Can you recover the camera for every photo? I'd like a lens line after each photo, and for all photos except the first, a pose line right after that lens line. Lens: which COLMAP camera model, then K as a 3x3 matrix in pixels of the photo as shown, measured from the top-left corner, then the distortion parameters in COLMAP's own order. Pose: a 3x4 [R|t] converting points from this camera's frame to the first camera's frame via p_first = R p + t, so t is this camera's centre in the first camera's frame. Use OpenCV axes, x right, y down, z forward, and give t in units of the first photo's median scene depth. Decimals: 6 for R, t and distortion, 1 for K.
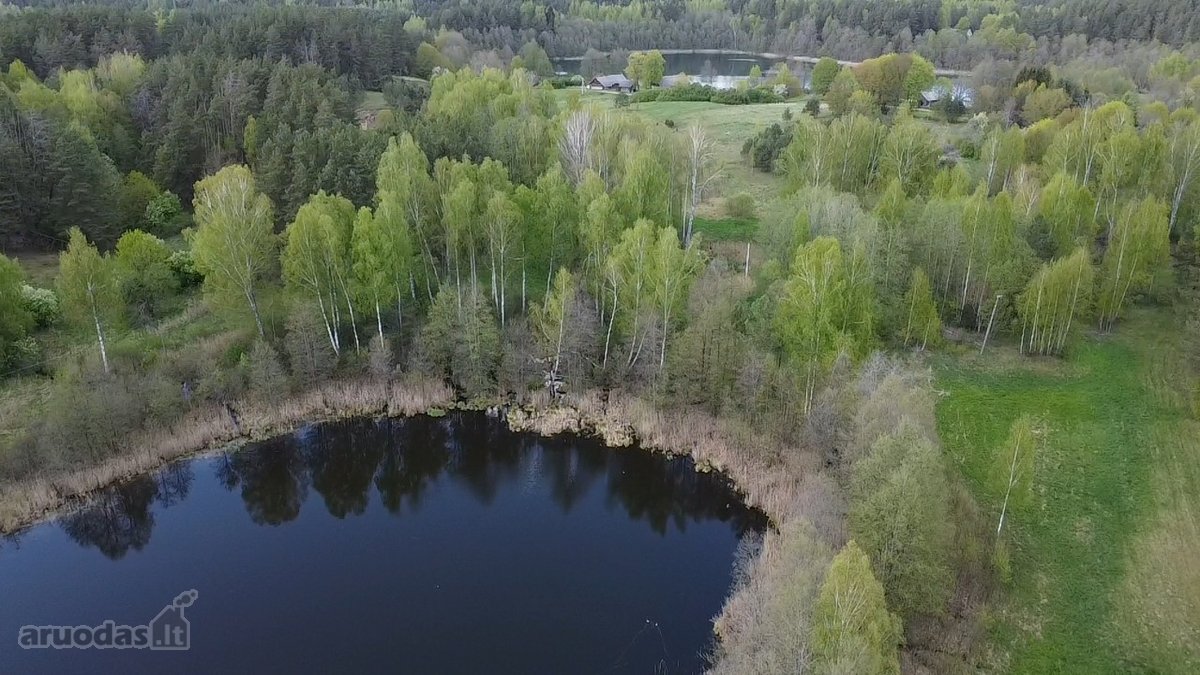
lens RADIAL K [[900.2, 0, 598.1], [0, 900.2, 338.3], [0, 0, 1]] dist [-0.015373, 0.010071]
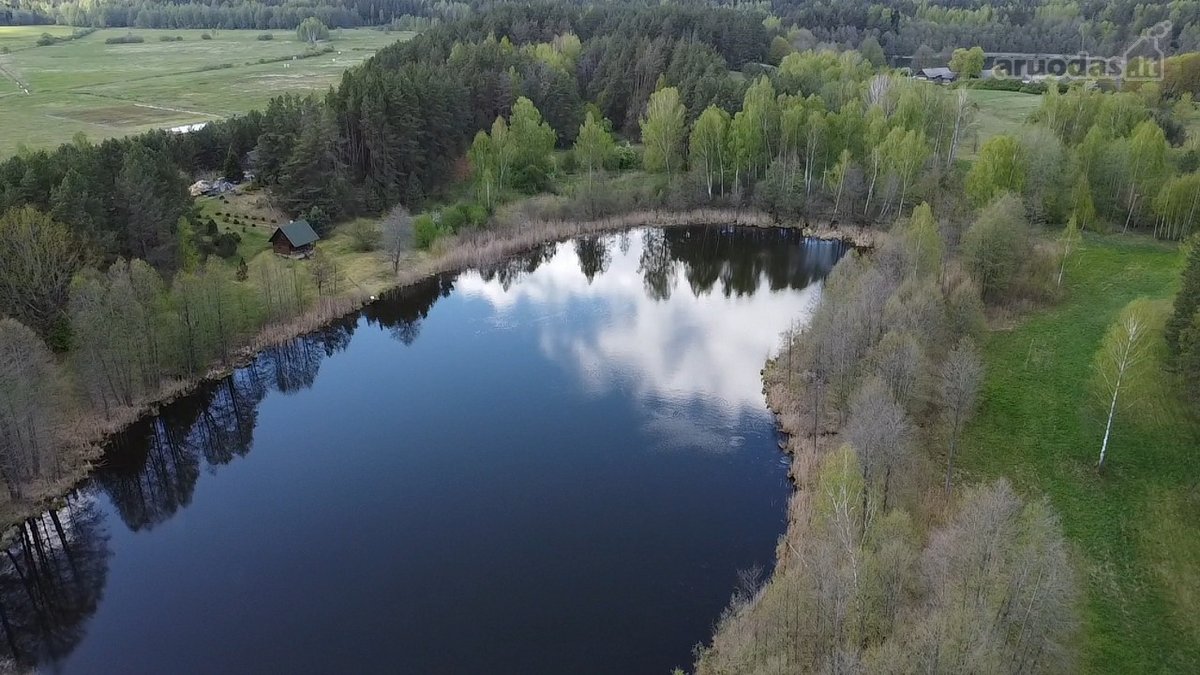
lens RADIAL K [[900.2, 0, 599.4], [0, 900.2, 336.7], [0, 0, 1]] dist [-0.015373, 0.010071]
pose [[0.933850, 0.134795, -0.331293, 0.076371], [-0.136365, 0.990484, 0.018619, 0.170860], [0.330650, 0.027789, 0.943344, -0.435630]]
